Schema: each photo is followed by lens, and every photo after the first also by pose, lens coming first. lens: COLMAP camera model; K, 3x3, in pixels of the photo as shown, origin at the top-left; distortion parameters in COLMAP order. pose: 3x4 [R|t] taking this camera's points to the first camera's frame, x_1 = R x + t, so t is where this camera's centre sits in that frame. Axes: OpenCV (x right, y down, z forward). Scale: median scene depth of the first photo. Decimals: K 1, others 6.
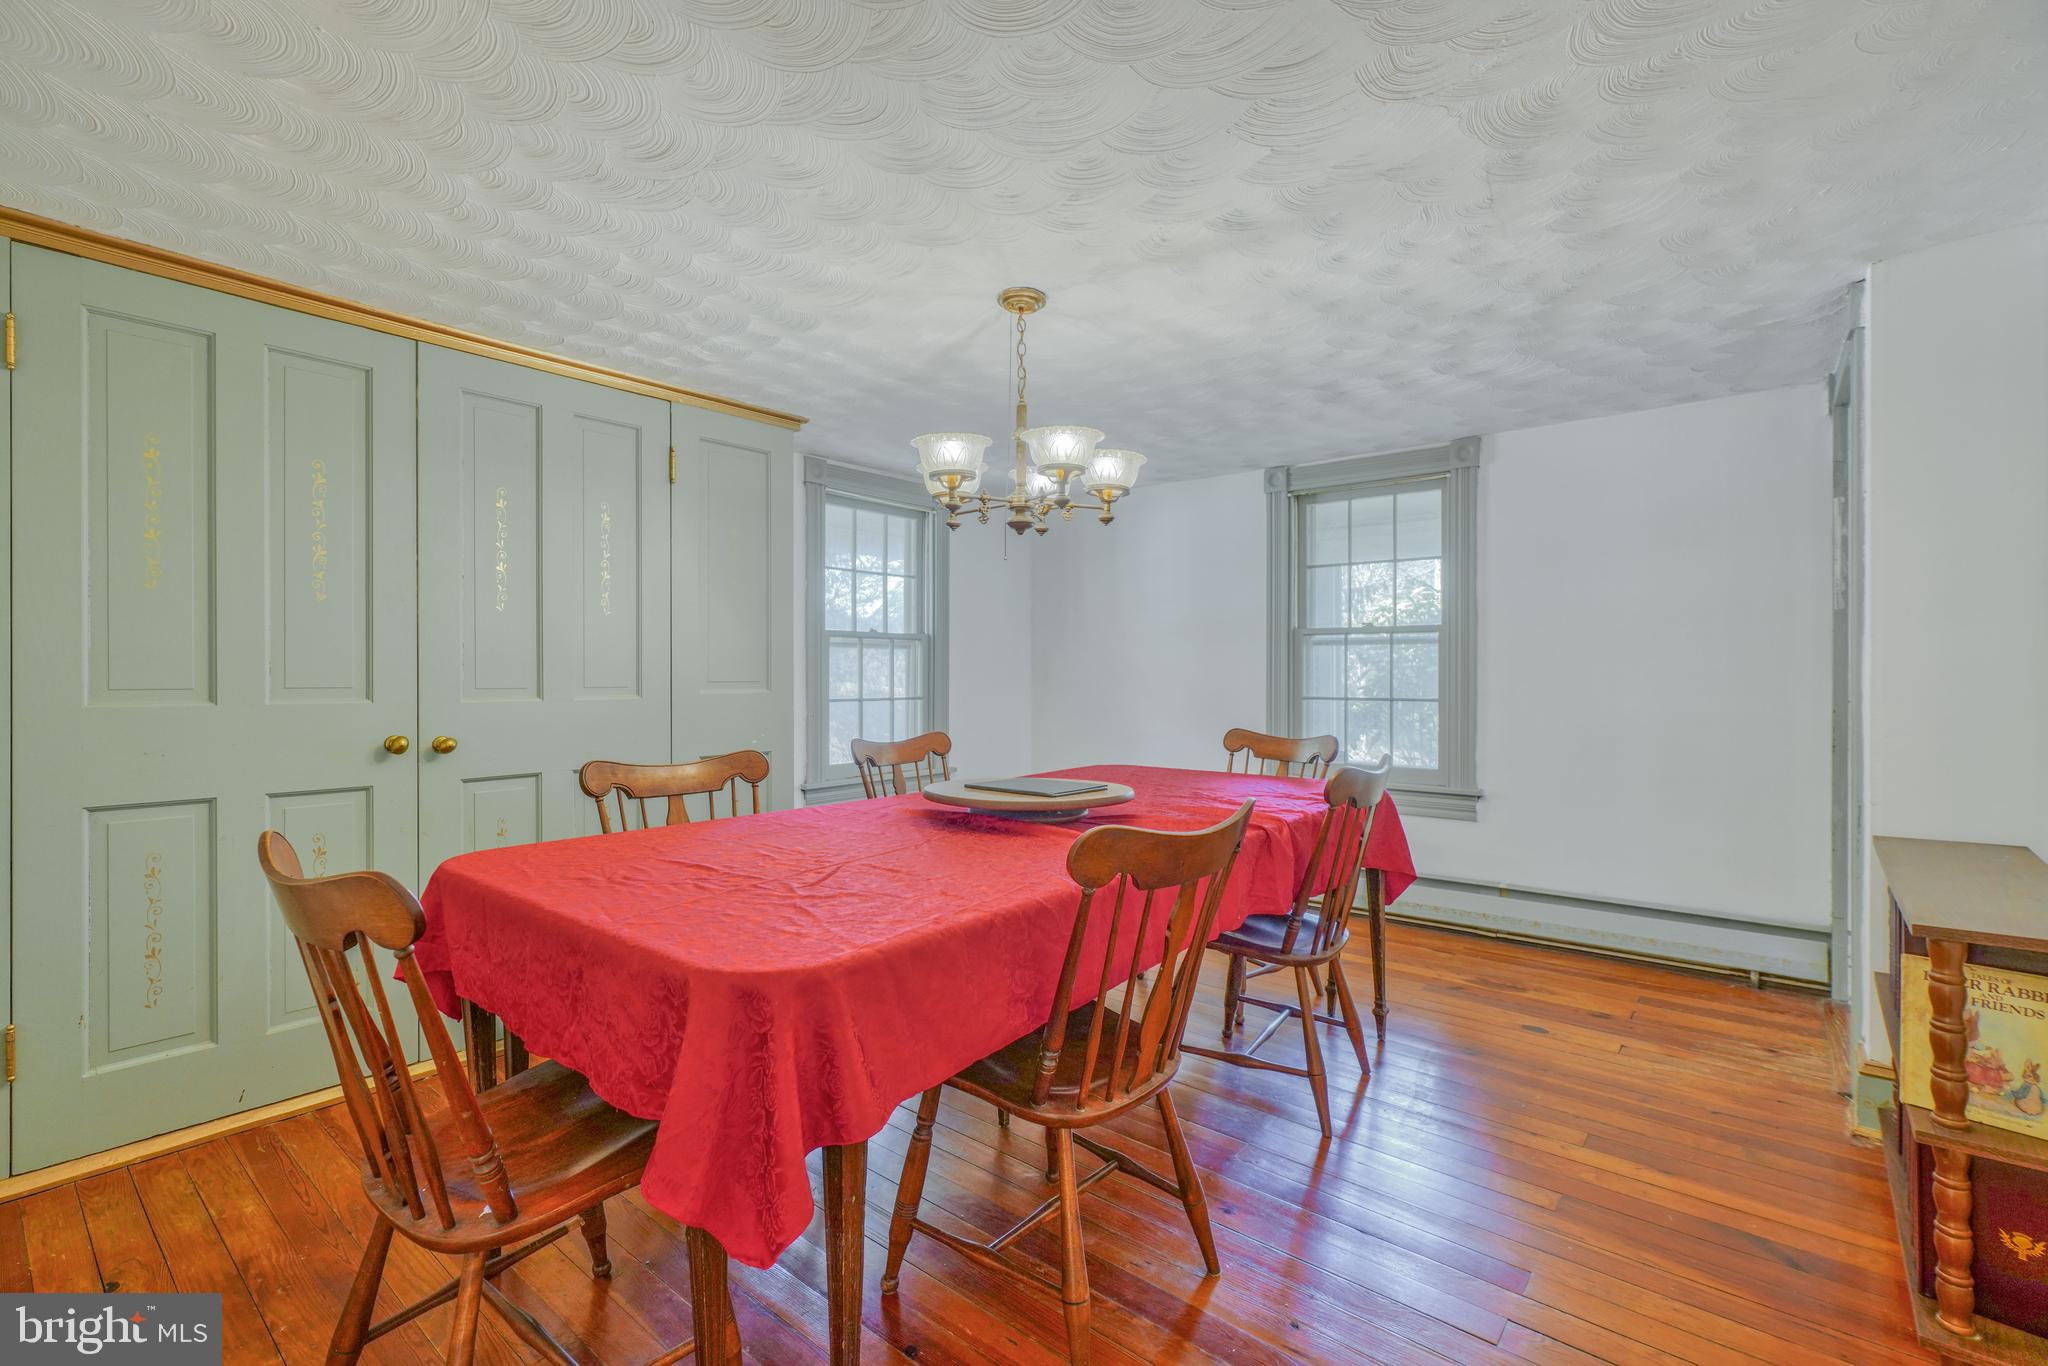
lens RADIAL K [[928.2, 0, 1018.3], [0, 928.2, 674.6], [0, 0, 1]] dist [-0.005339, 0.001762]
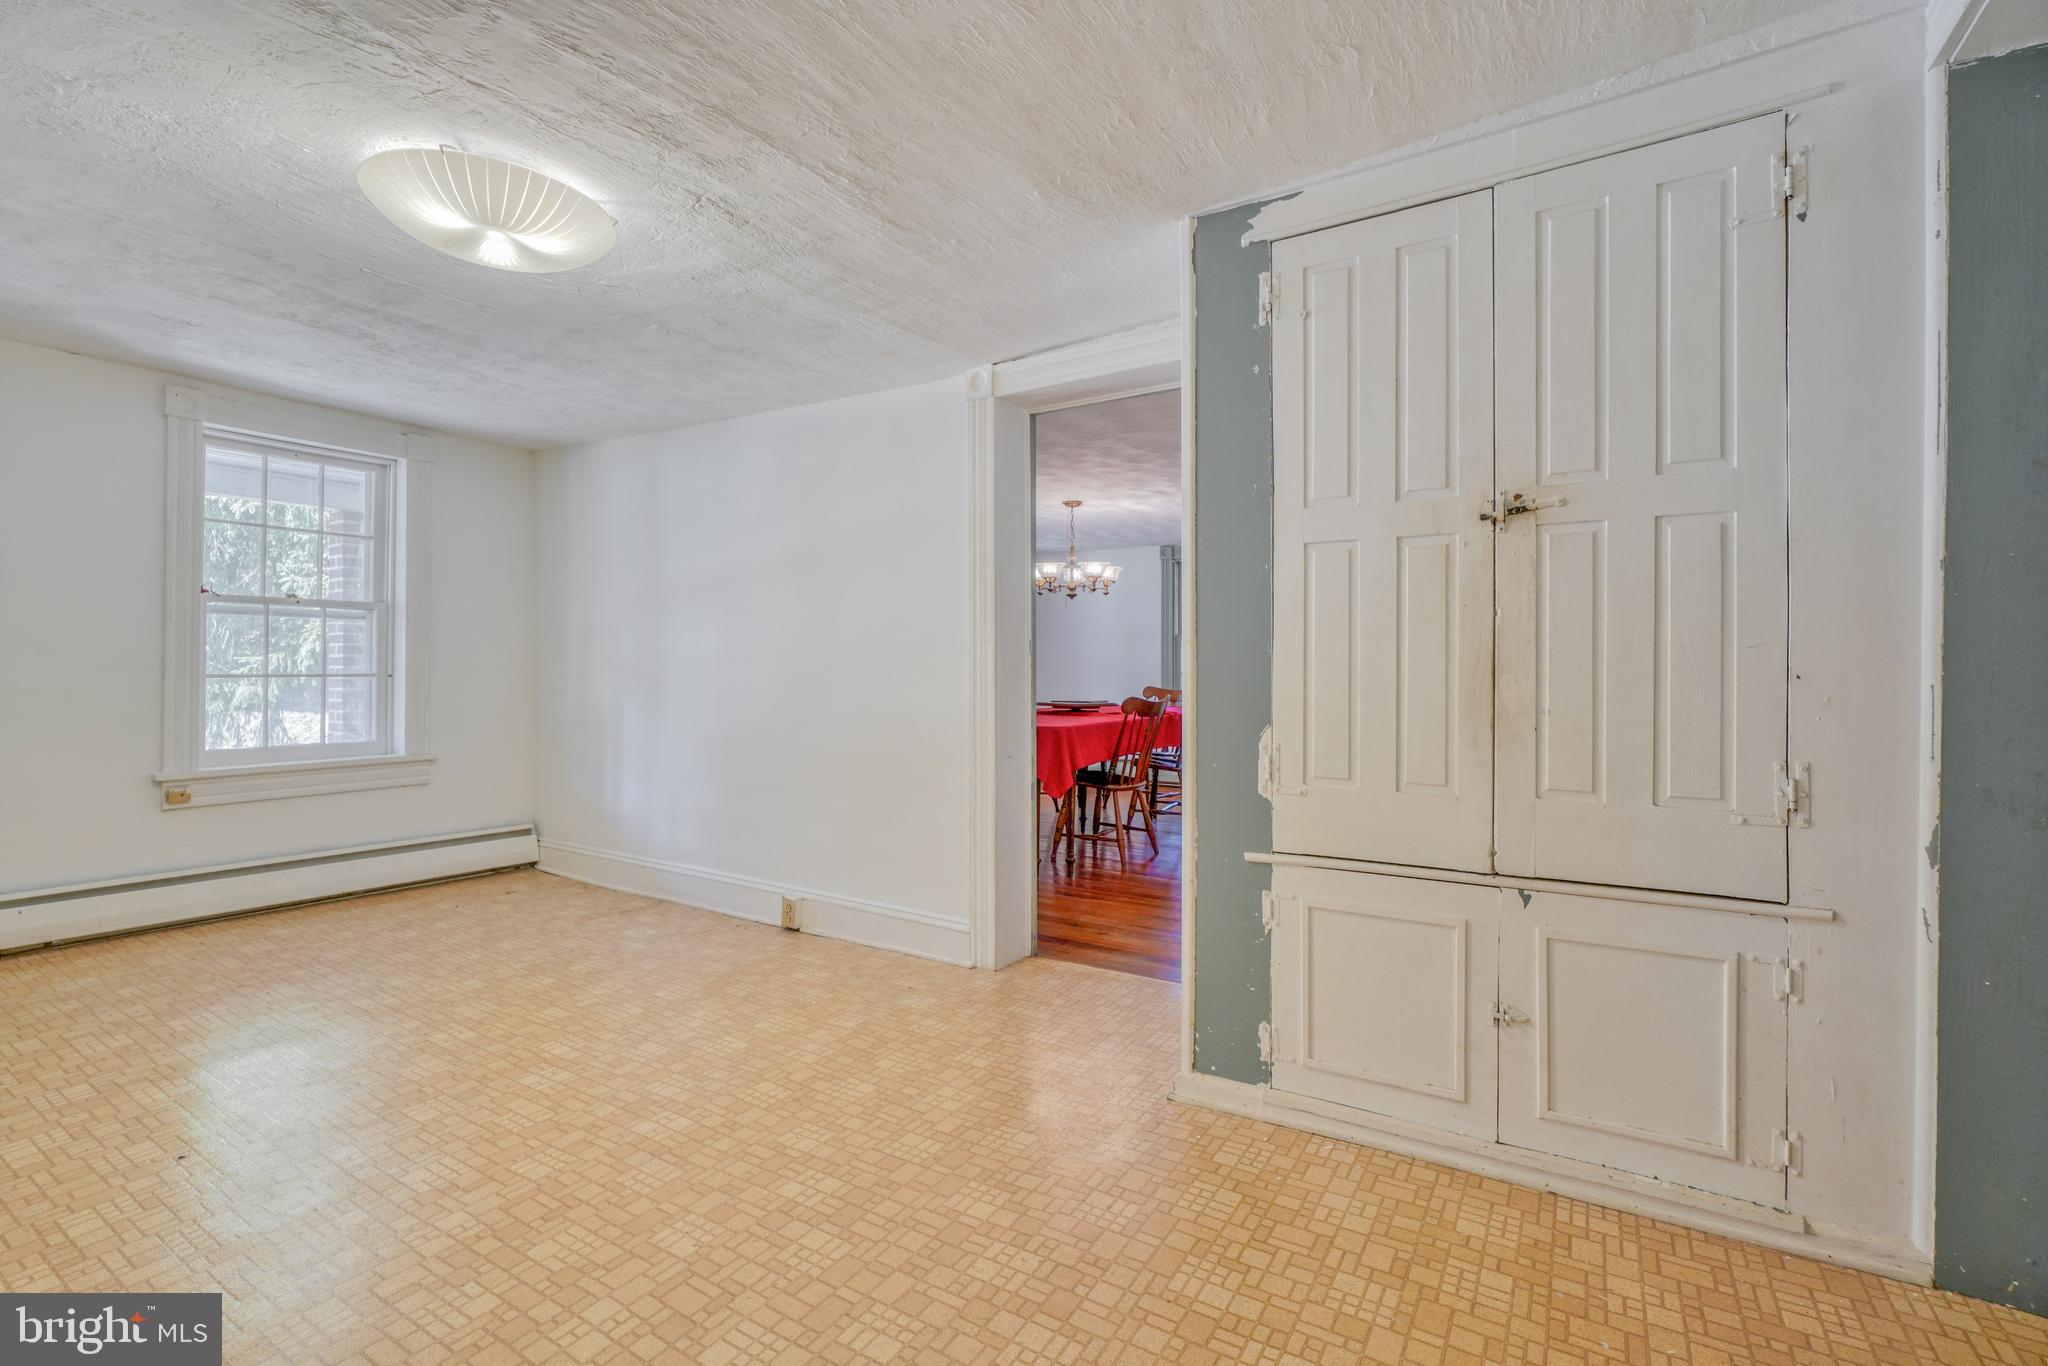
lens RADIAL K [[928.2, 0, 1024.0], [0, 928.2, 669.5], [0, 0, 1]] dist [-0.005339, 0.001762]
pose [[0.990412, -0.004982, 0.138054, -0.465640], [0.004124, 0.999970, 0.006501, 0.019175], [-0.138083, -0.005869, 0.990403, -1.423495]]
